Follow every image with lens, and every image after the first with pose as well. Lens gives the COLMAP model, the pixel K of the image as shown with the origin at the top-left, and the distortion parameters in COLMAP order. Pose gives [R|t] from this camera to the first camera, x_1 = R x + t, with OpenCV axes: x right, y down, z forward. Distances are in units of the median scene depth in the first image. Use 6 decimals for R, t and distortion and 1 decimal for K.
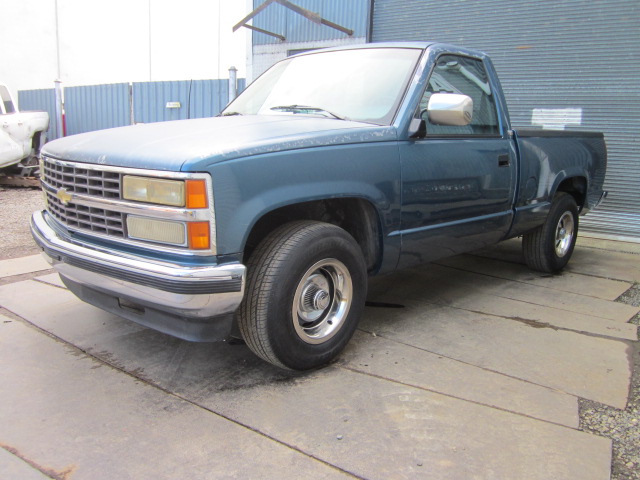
lens RADIAL K [[530.7, 0, 323.9], [0, 530.7, 235.5], [0, 0, 1]] dist [-0.047905, 0.022220]
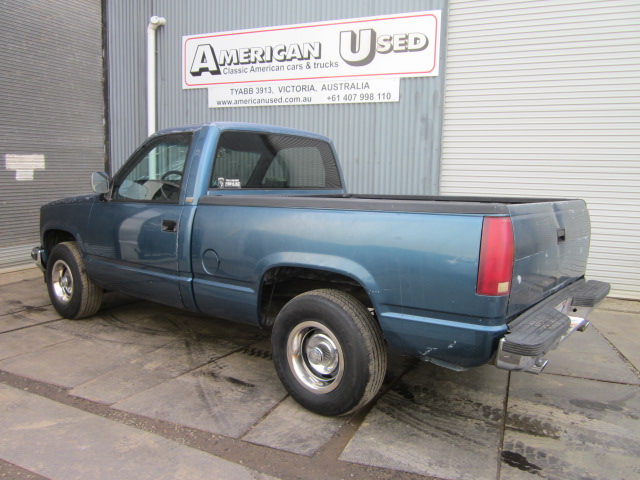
lens RADIAL K [[530.7, 0, 324.0], [0, 530.7, 241.3], [0, 0, 1]] dist [-0.047905, 0.022220]
pose [[-0.145942, -0.168730, 0.974798, -0.799296], [0.156876, 0.968933, 0.191201, -0.192834], [-0.976776, 0.180826, -0.114939, 0.598928]]
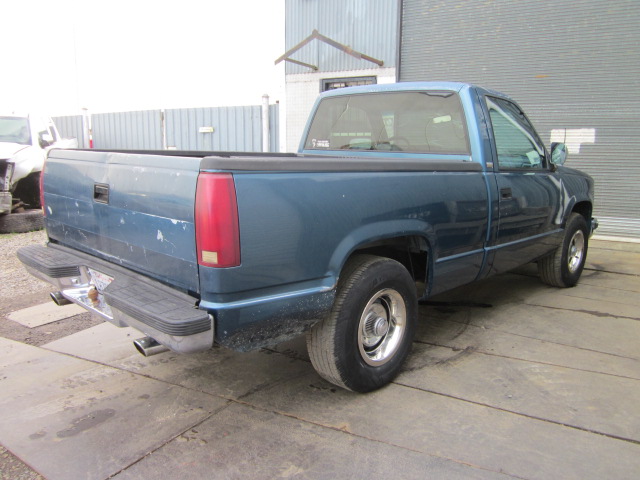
lens RADIAL K [[530.7, 0, 324.2], [0, 530.7, 237.4], [0, 0, 1]] dist [-0.047905, 0.022220]
pose [[0.998390, -0.037068, 0.042946, -0.168311], [0.037589, 0.999228, -0.011389, -0.014437], [-0.042490, 0.012985, 0.999012, -0.126522]]
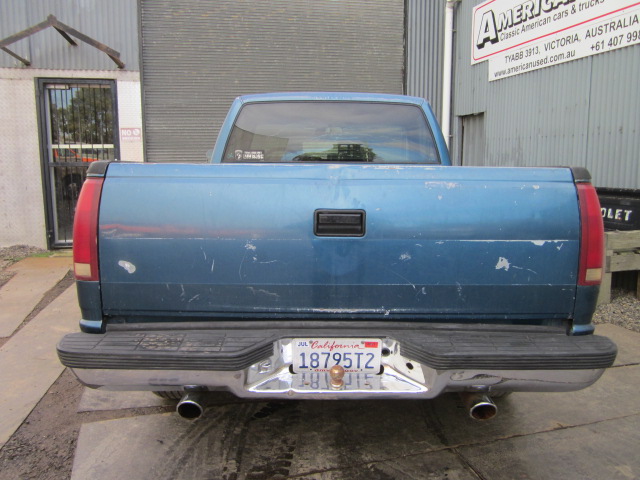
lens RADIAL K [[530.7, 0, 325.9], [0, 530.7, 239.8], [0, 0, 1]] dist [-0.047905, 0.022220]
pose [[0.686186, -0.146591, 0.712503, -0.550920], [0.162184, 0.985660, 0.046596, -0.068565], [-0.709116, 0.083583, 0.700120, 0.110252]]
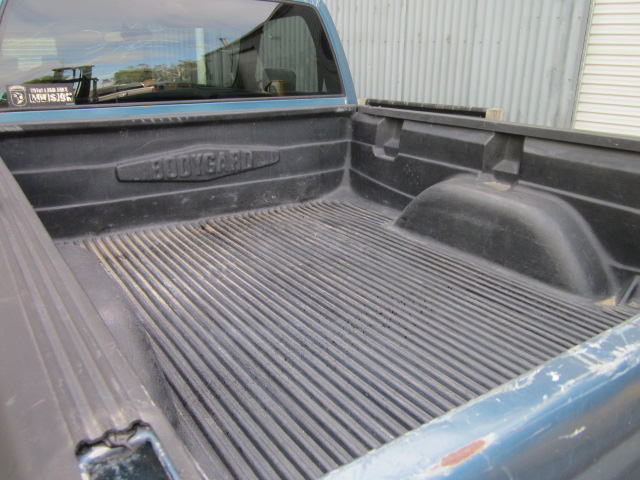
lens RADIAL K [[530.7, 0, 320.7], [0, 530.7, 242.7], [0, 0, 1]] dist [-0.047905, 0.022220]
pose [[0.168582, -0.376649, 0.910887, -0.439842], [0.177994, 0.920554, 0.347704, -0.153880], [-0.969484, 0.103516, 0.222230, 0.392026]]
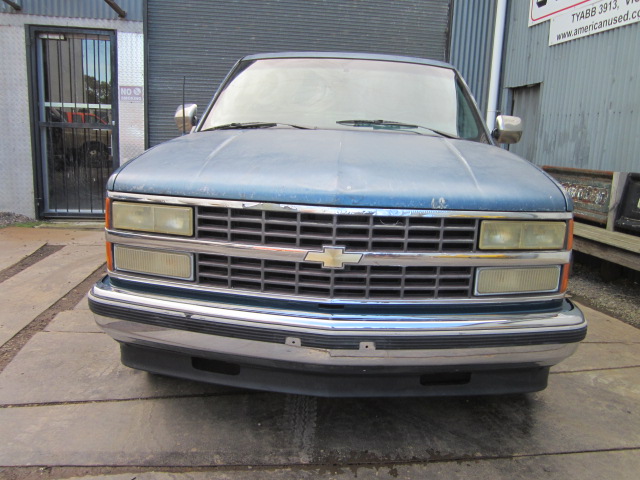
lens RADIAL K [[530.7, 0, 324.6], [0, 530.7, 238.2], [0, 0, 1]] dist [-0.047905, 0.022220]
pose [[0.740084, -0.130725, 0.659686, -0.405505], [0.111990, 0.991186, 0.070777, -0.063654], [-0.663124, 0.021497, 0.748201, 0.204656]]
